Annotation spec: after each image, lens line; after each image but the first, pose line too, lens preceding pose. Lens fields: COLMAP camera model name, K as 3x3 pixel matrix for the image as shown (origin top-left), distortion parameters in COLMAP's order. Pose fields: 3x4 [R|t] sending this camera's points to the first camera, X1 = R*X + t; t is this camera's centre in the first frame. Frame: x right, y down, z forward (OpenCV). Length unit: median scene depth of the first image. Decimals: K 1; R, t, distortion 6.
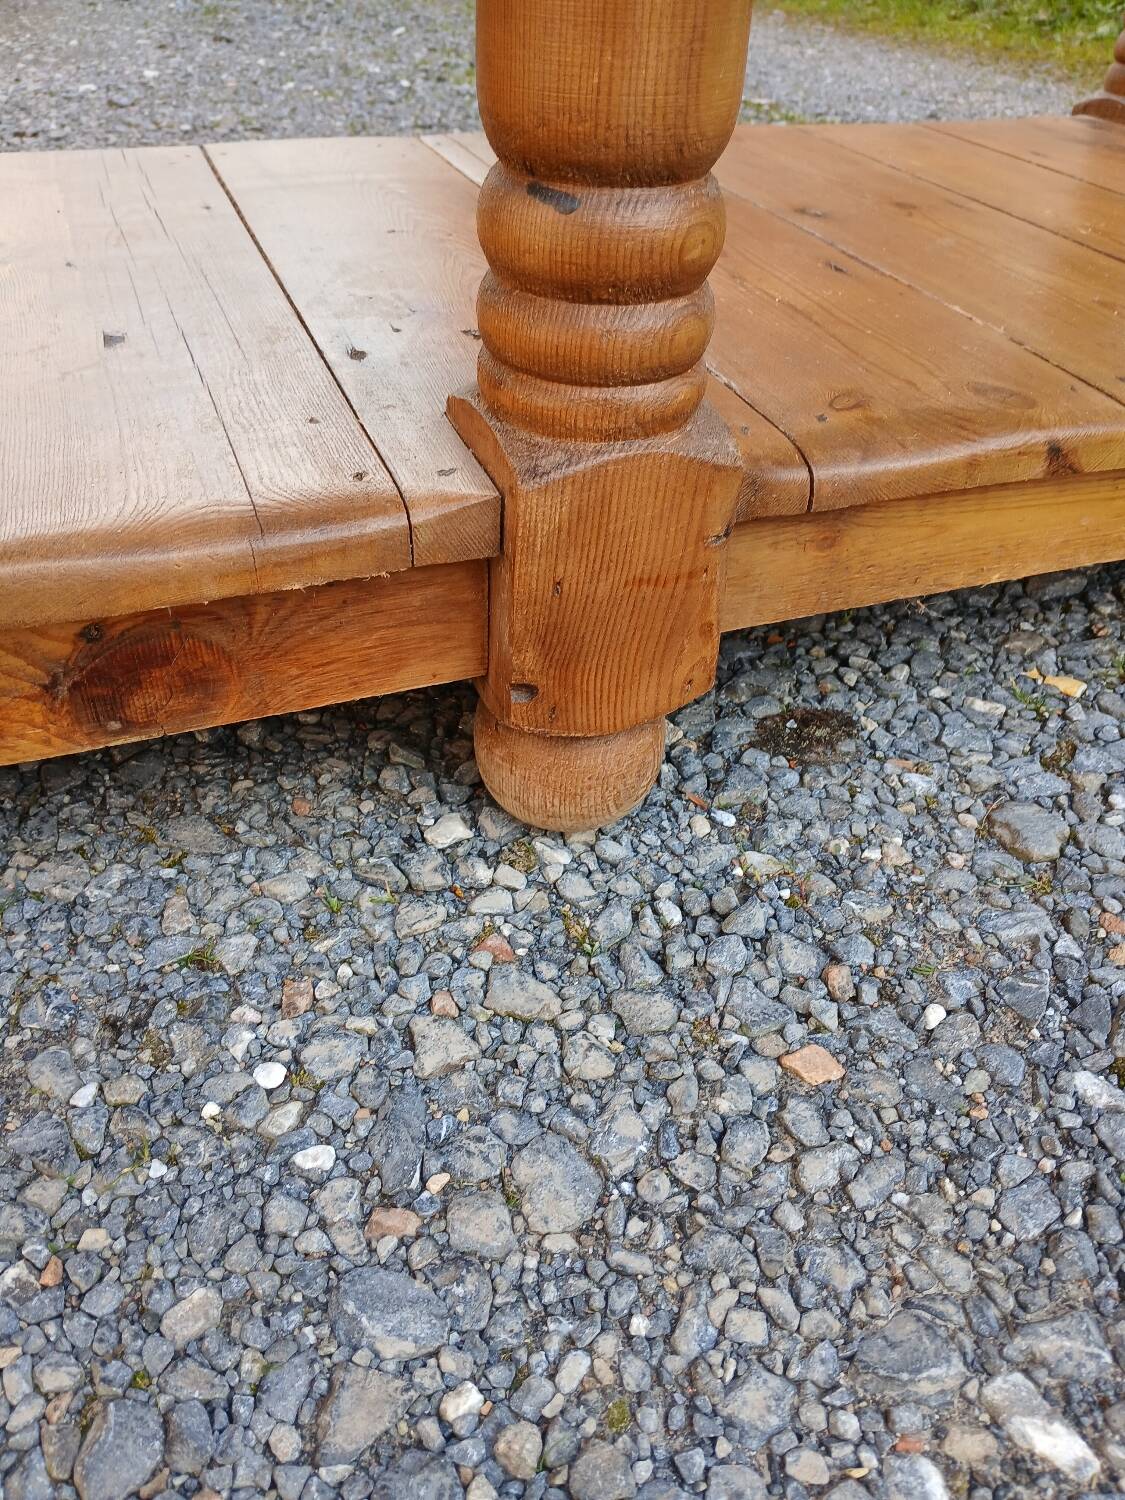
lens RADIAL K [[1168.1, 0, 564.1], [0, 1168.1, 748.5], [0, 0, 1]] dist [0.023625, -0.070712]
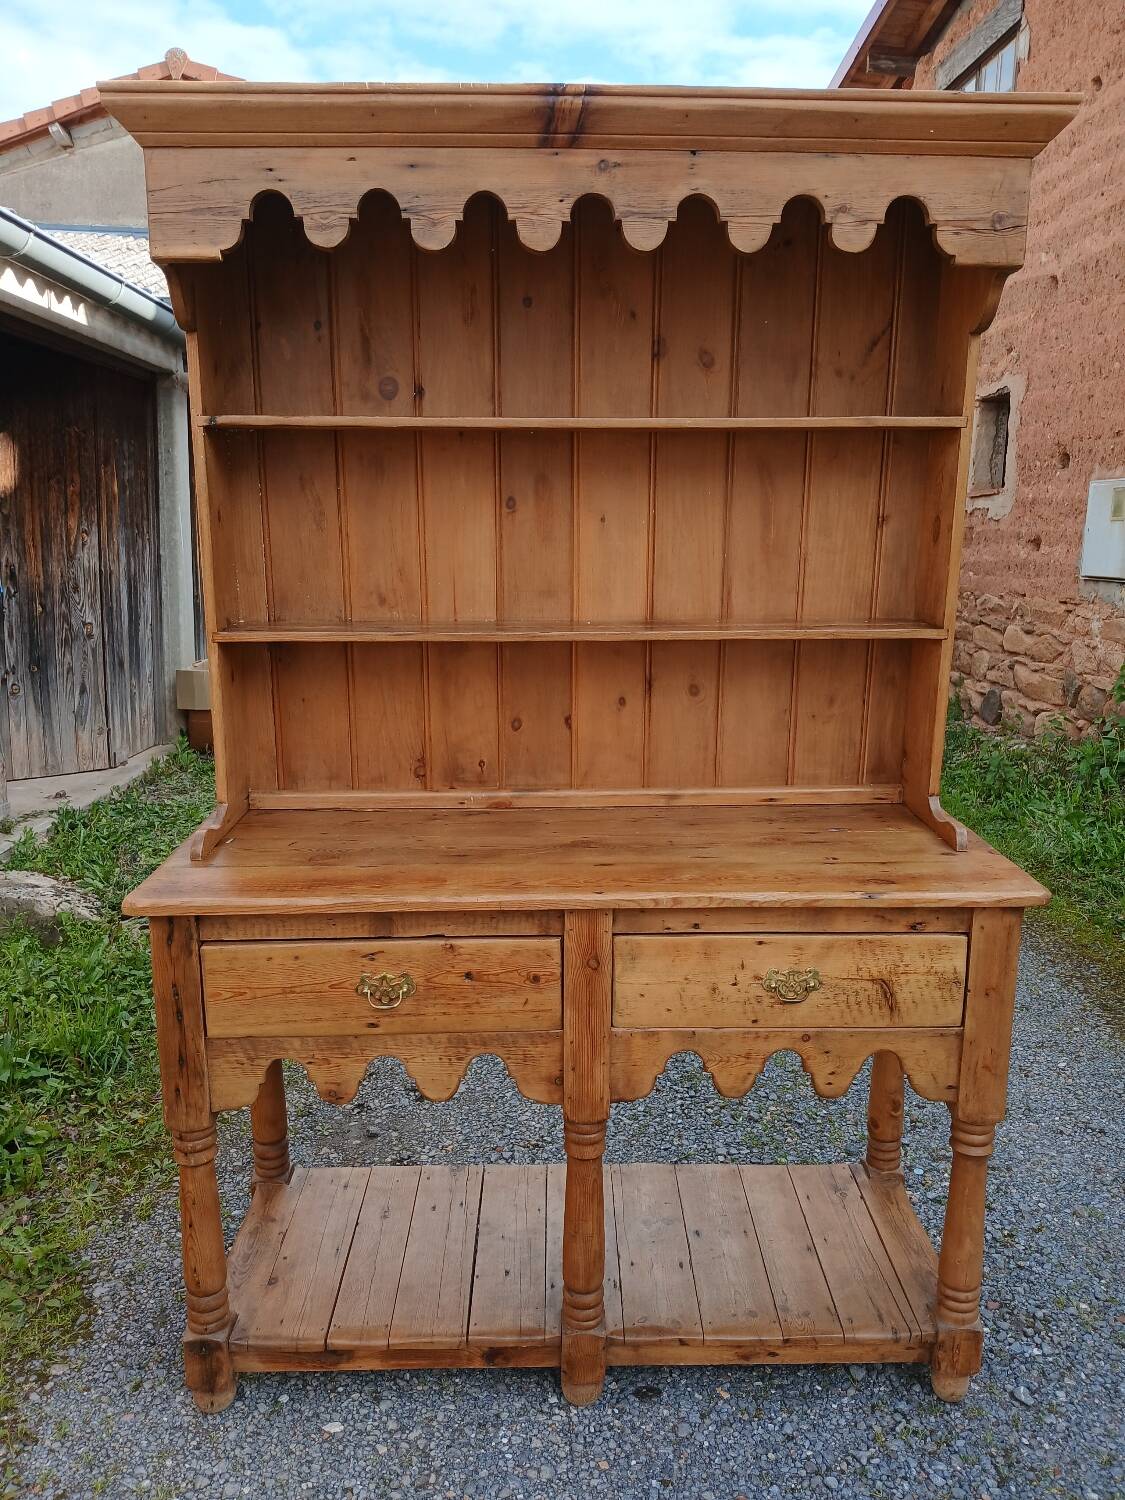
lens RADIAL K [[1157.3, 0, 560.6], [0, 1157.3, 749.7], [0, 0, 1]] dist [0.033062, -0.080281]
pose [[0.940320, 0.039437, -0.337998, 1.517992], [-0.184149, 0.894231, -0.407971, -0.397253], [0.286159, 0.445865, 0.848126, -4.430209]]
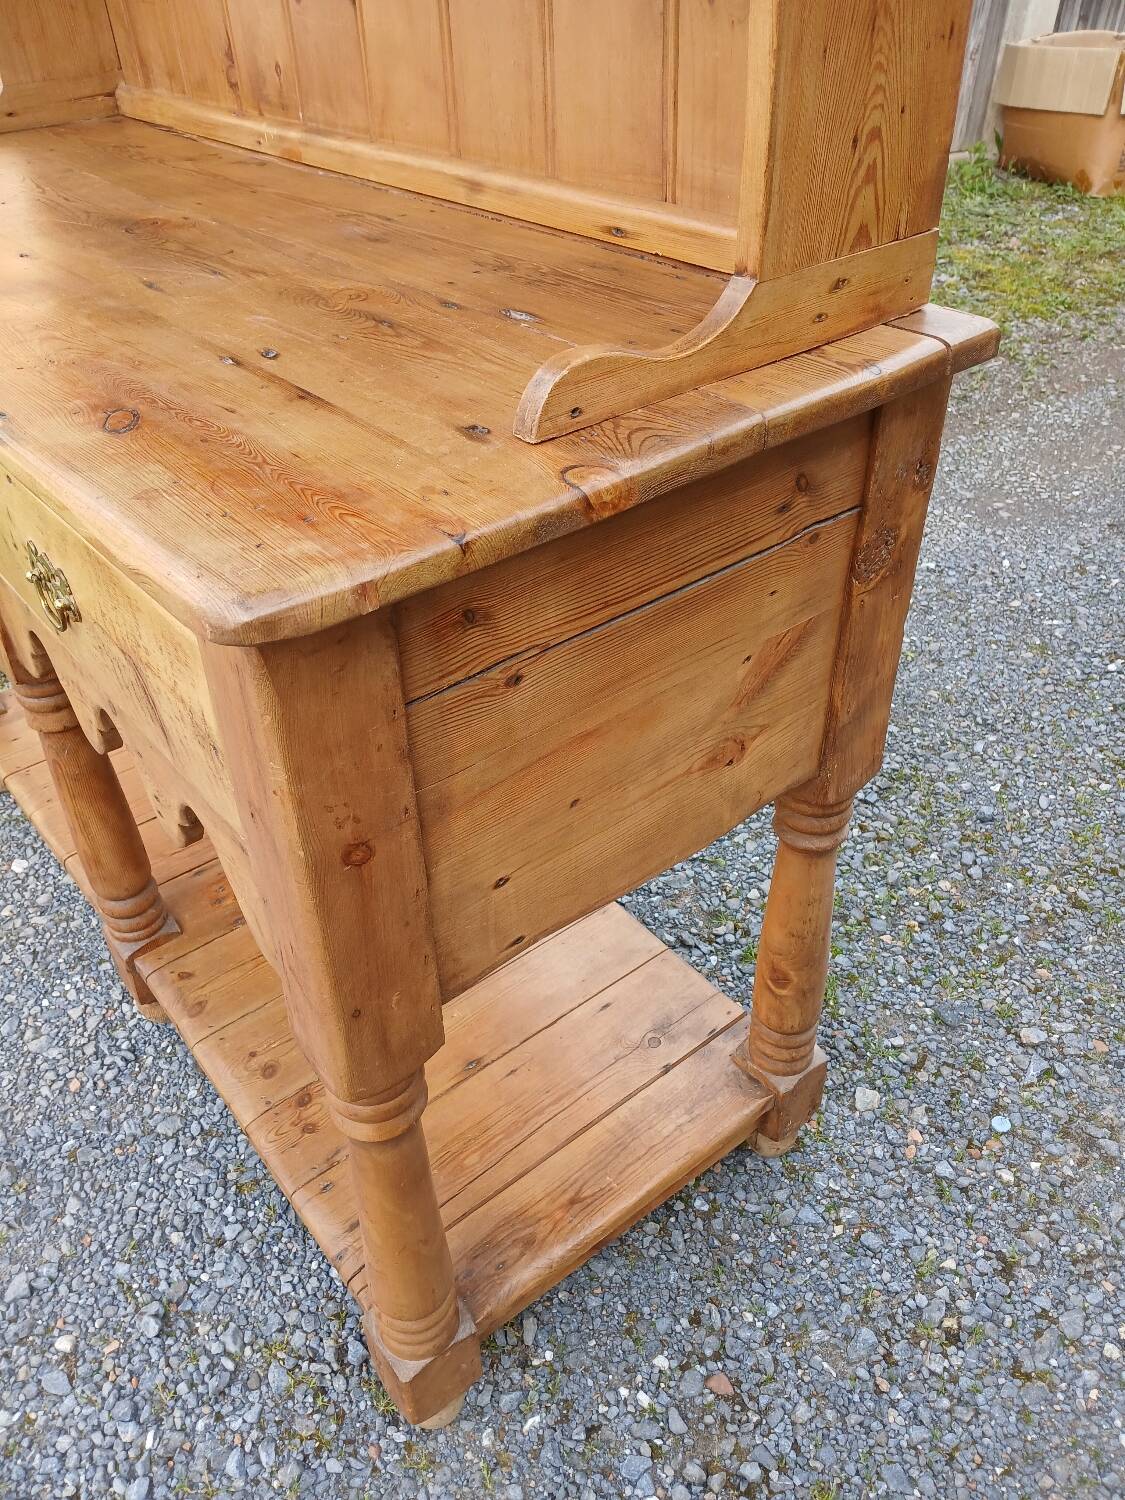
lens RADIAL K [[1157.3, 0, 555.4], [0, 1157.3, 747.6], [0, 0, 1]] dist [0.033062, -0.080281]
pose [[0.313464, 0.539715, -0.781312, 2.956532], [-0.555450, 0.771555, 0.310127, -2.537742], [0.770205, 0.336766, 0.541639, -0.234507]]
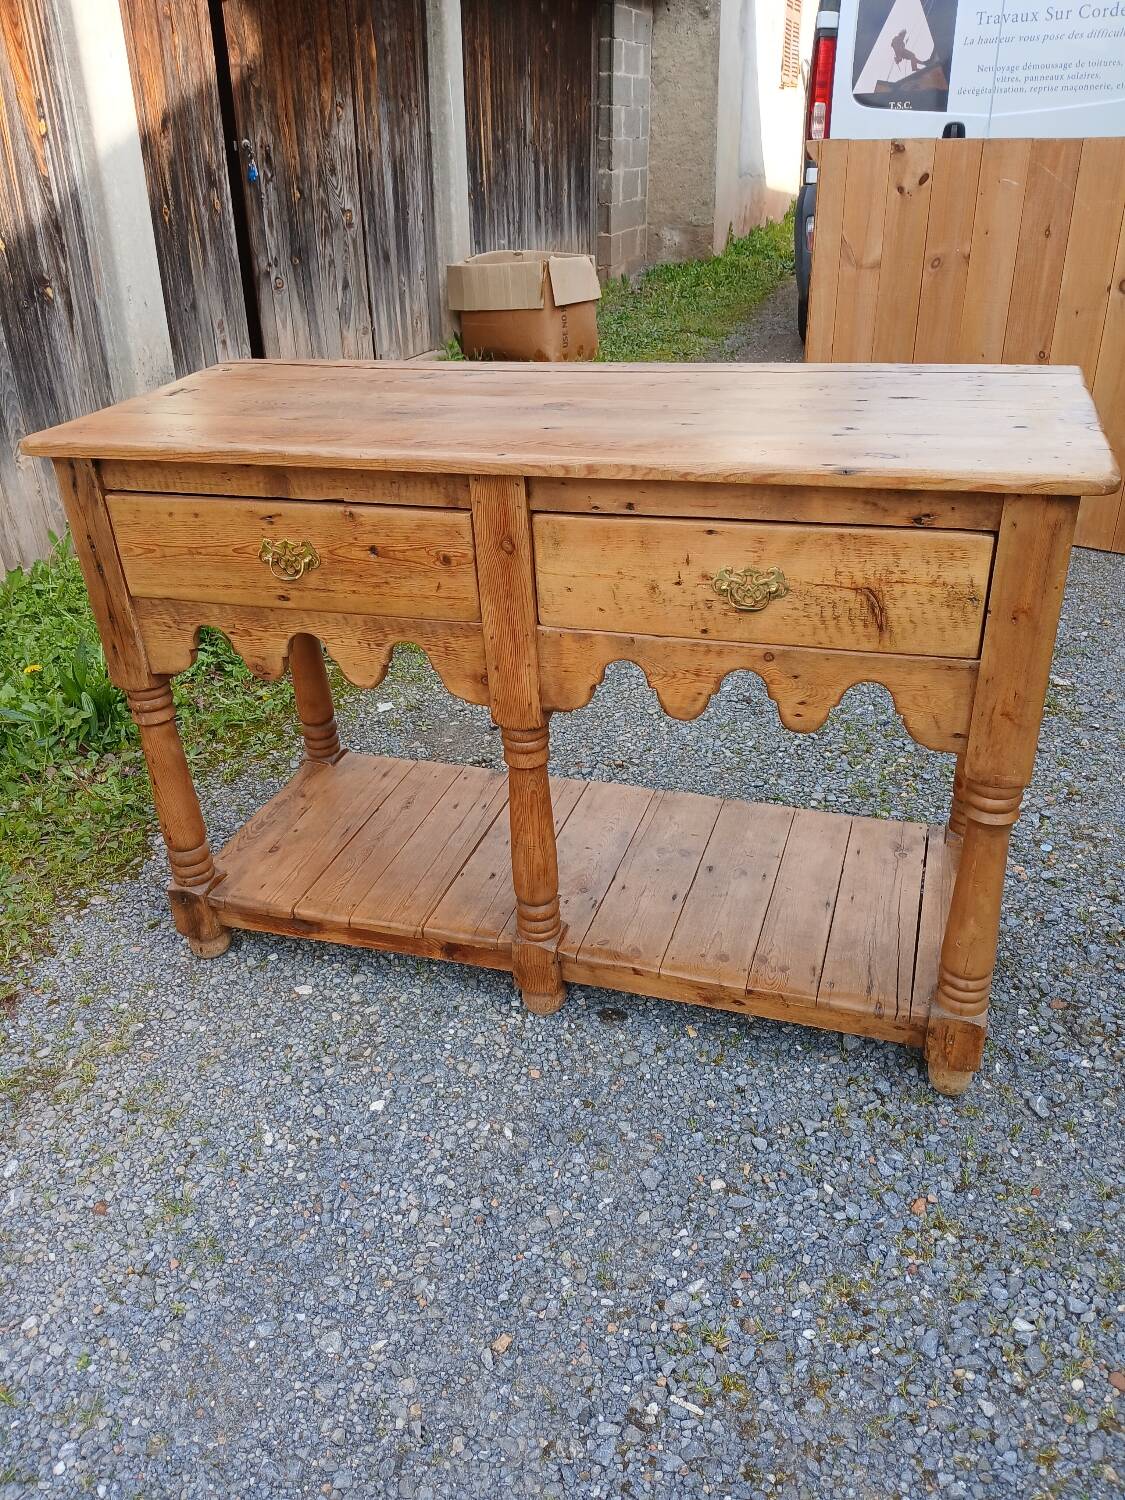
lens RADIAL K [[1157.3, 0, 558.5], [0, 1157.3, 742.6], [0, 0, 1]] dist [0.033062, -0.080281]
pose [[0.780787, 0.238809, -0.577357, 2.583424], [-0.324731, 0.944564, -0.048455, -0.782247], [0.533780, 0.225319, 0.815053, -3.010759]]
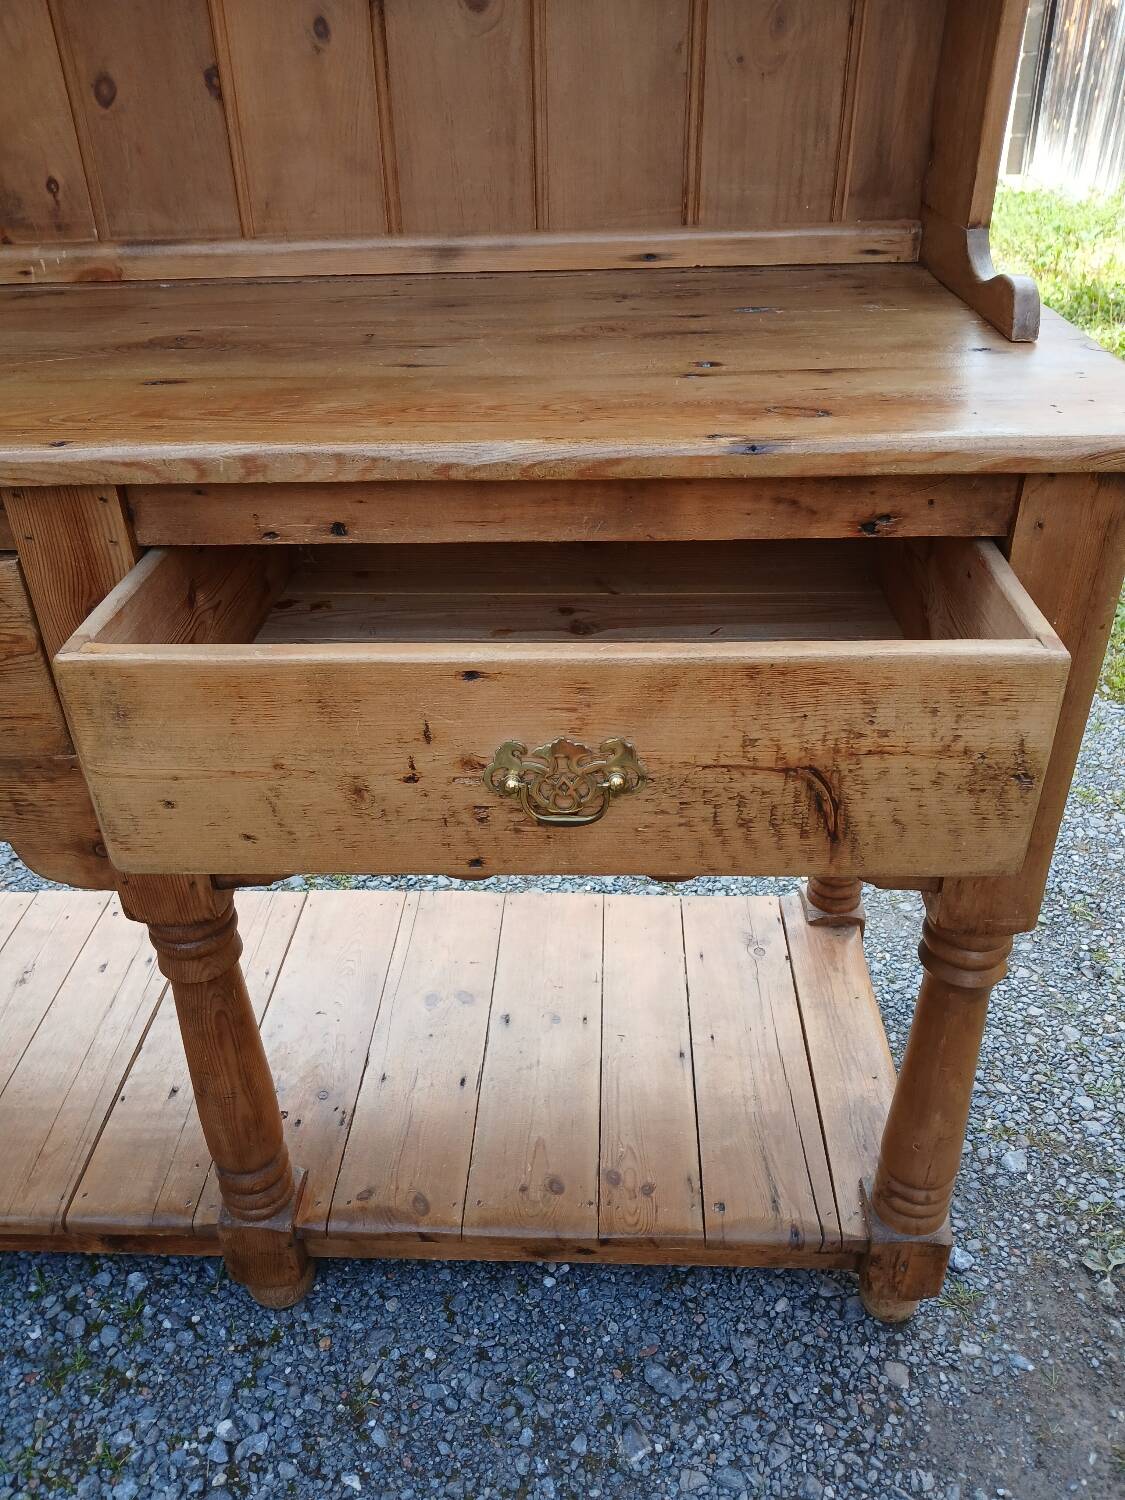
lens RADIAL K [[1168.1, 0, 560.5], [0, 1168.1, 740.9], [0, 0, 1]] dist [0.023625, -0.070712]
pose [[0.921812, 0.162721, -0.351831, 1.561733], [-0.198608, 0.977705, -0.068175, -1.327353], [0.332894, 0.132721, 0.933578, -1.732464]]
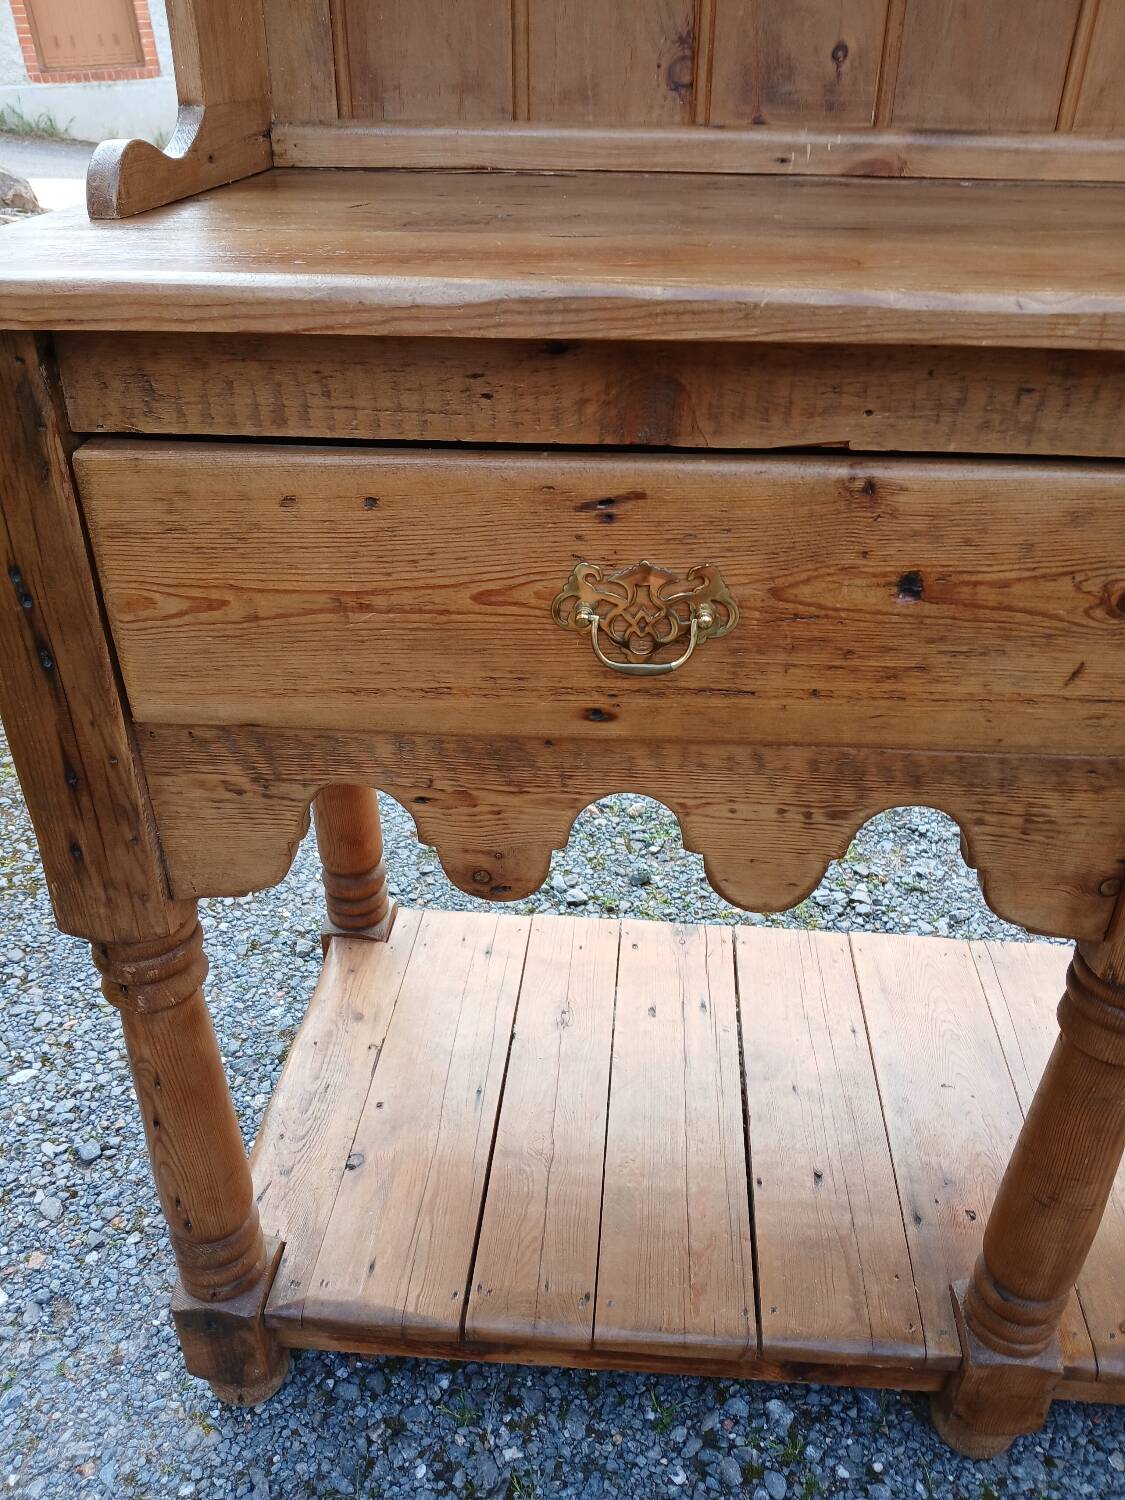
lens RADIAL K [[1168.1, 0, 570.3], [0, 1168.1, 747.9], [0, 0, 1]] dist [0.023625, -0.070712]
pose [[0.904479, 0.195116, -0.379273, -0.107839], [-0.243624, 0.966233, -0.083911, -0.965556], [0.350094, 0.168296, 0.921472, -1.741009]]
